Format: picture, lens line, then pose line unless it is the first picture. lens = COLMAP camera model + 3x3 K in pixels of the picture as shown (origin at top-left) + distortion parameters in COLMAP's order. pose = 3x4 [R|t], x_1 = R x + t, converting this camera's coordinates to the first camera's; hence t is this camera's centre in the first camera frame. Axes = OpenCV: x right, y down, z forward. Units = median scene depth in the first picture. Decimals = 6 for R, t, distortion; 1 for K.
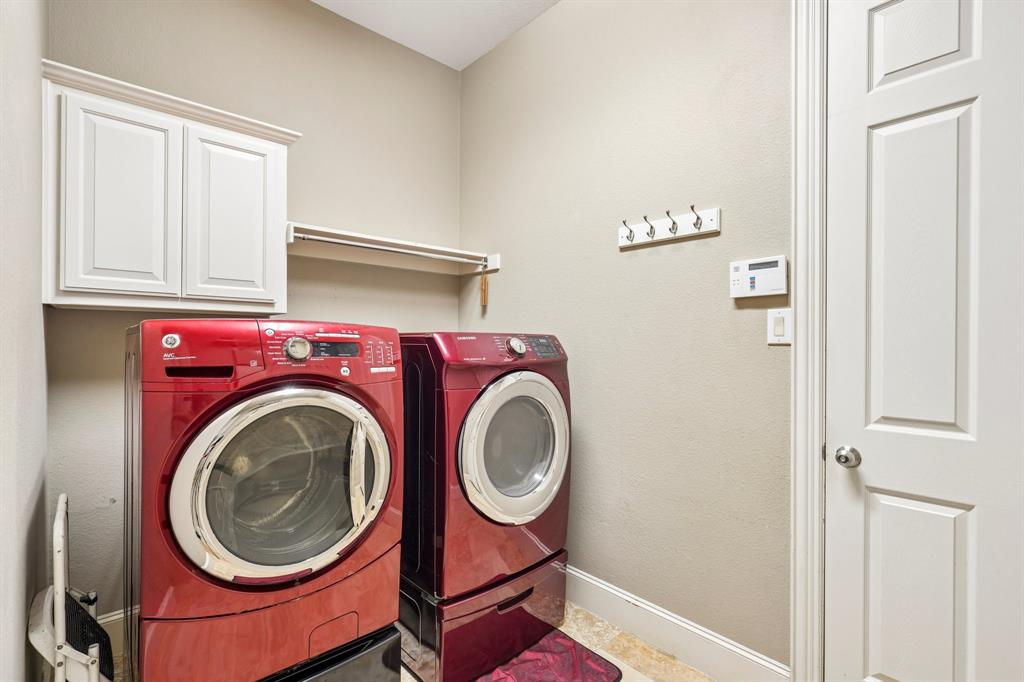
lens RADIAL K [[460.9, 0, 513.5], [0, 460.9, 345.7], [0, 0, 1]] dist [-0.003838, 0.001327]
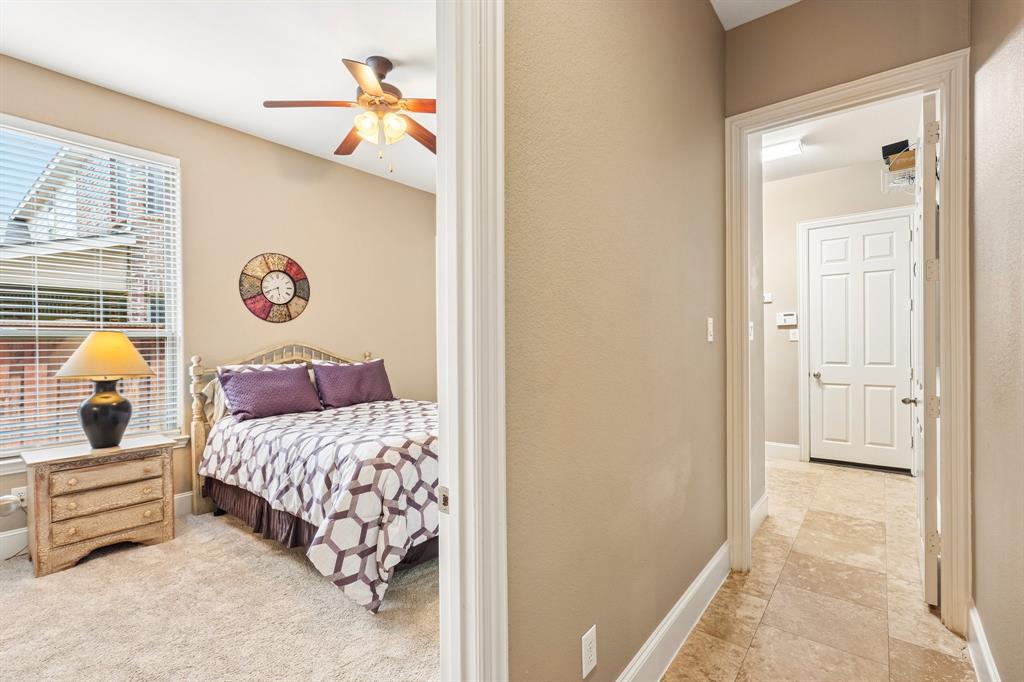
lens RADIAL K [[460.9, 0, 513.5], [0, 460.9, 345.7], [0, 0, 1]] dist [-0.003838, 0.001327]
pose [[0.988125, -0.012493, 0.153145, -1.874454], [0.012543, 0.999921, 0.000645, 0.003394], [-0.153141, 0.001284, 0.988204, -1.877184]]
